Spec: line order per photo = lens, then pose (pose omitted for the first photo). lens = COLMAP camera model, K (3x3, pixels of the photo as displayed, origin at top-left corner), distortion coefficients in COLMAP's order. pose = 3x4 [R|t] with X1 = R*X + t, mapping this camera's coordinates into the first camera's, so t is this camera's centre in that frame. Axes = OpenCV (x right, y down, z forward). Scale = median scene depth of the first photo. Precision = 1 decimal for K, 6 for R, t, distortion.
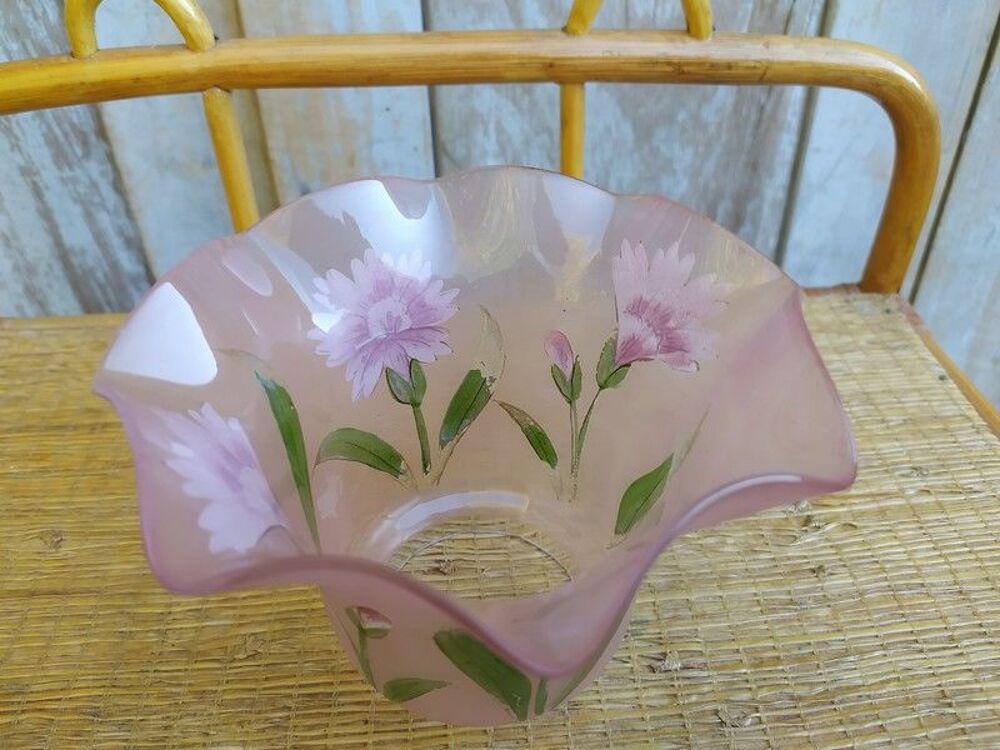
lens RADIAL K [[775.4, 0, 497.1], [0, 775.4, 374.6], [0, 0, 1]] dist [0.055032, -0.100727]
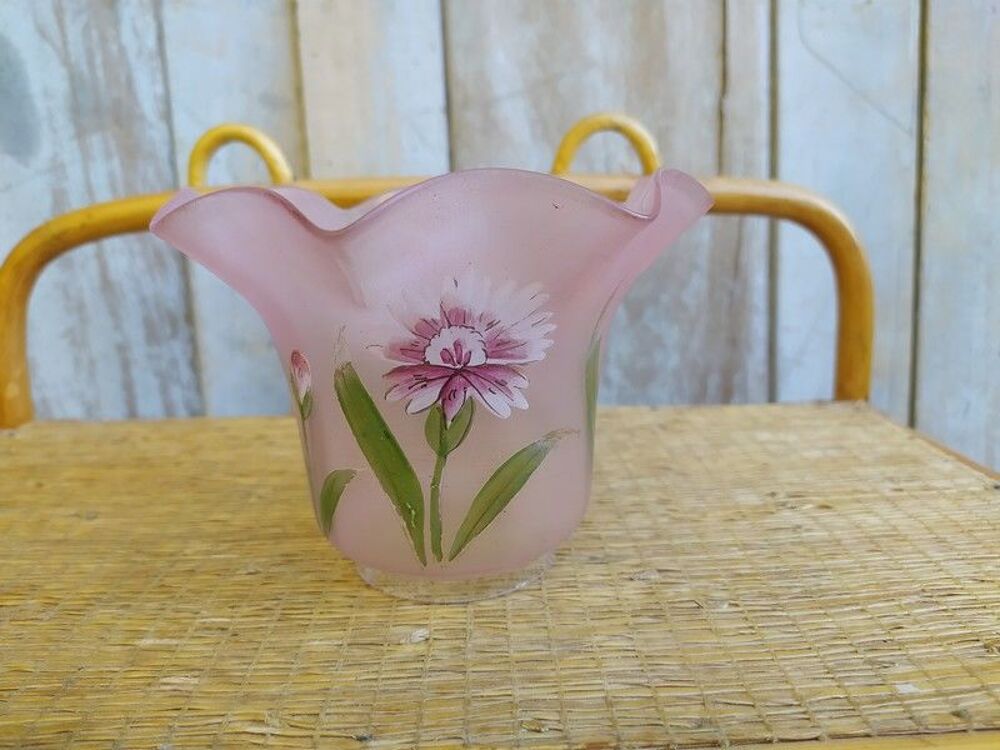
lens RADIAL K [[774.2, 0, 498.4], [0, 774.2, 371.1], [0, 0, 1]] dist [0.009309, -0.006961]
pose [[0.998586, -0.011372, -0.051928, 0.069728], [-0.013553, 0.890107, -0.455549, 0.530426], [0.051402, 0.455609, 0.888695, -0.034910]]
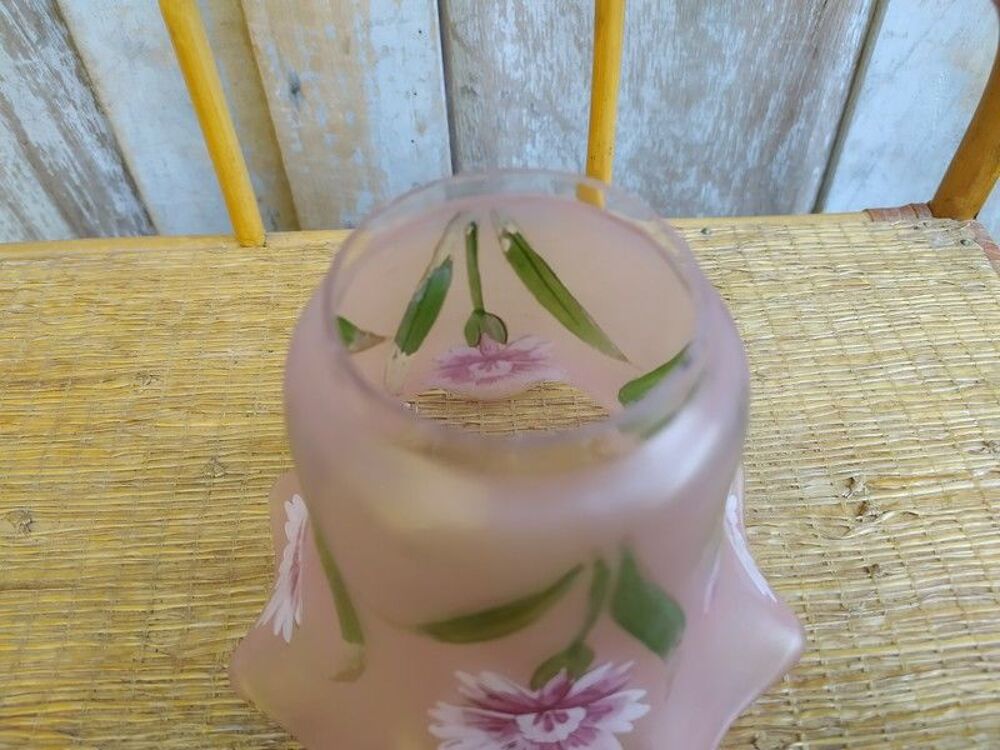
lens RADIAL K [[784.4, 0, 500.0], [0, 784.4, 375.0], [0, 0, 1]] dist [-0.011177, 0.003899]
pose [[0.999860, 0.008147, -0.014611, -0.003208], [-0.005420, 0.984058, 0.177768, -0.122556], [0.015827, -0.177664, 0.983964, 0.150333]]
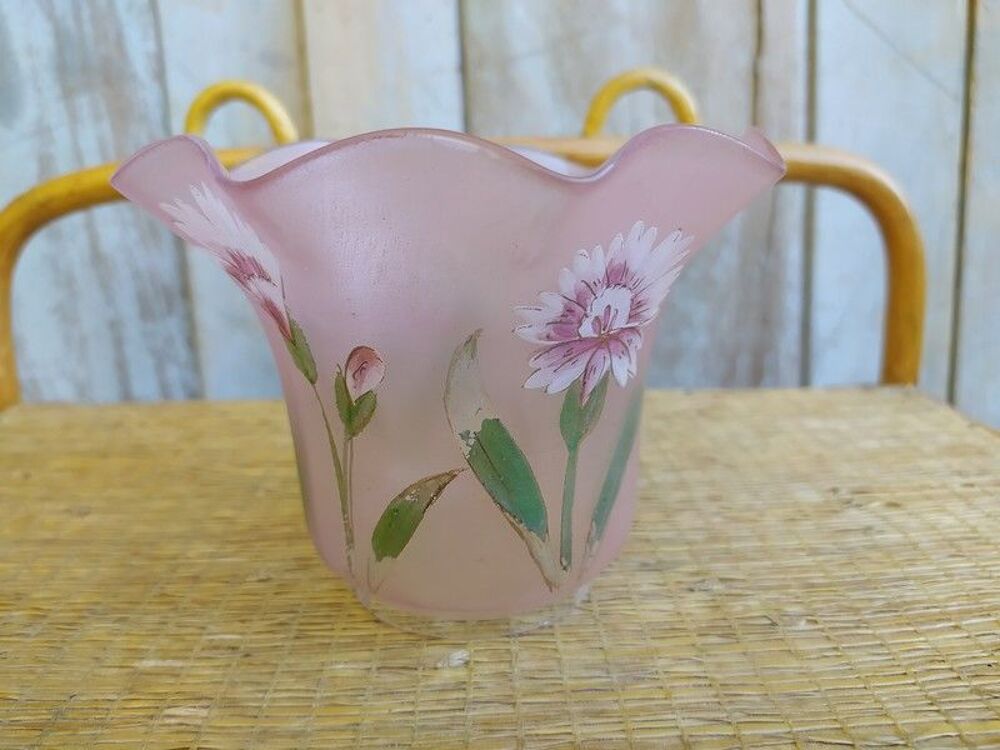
lens RADIAL K [[784.4, 0, 500.0], [0, 784.4, 375.0], [0, 0, 1]] dist [-0.011177, 0.003899]
pose [[0.998870, -0.006524, -0.047076, 0.017009], [-0.014080, 0.905440, -0.424240, 0.478792], [0.045392, 0.424423, 0.904325, 0.047965]]
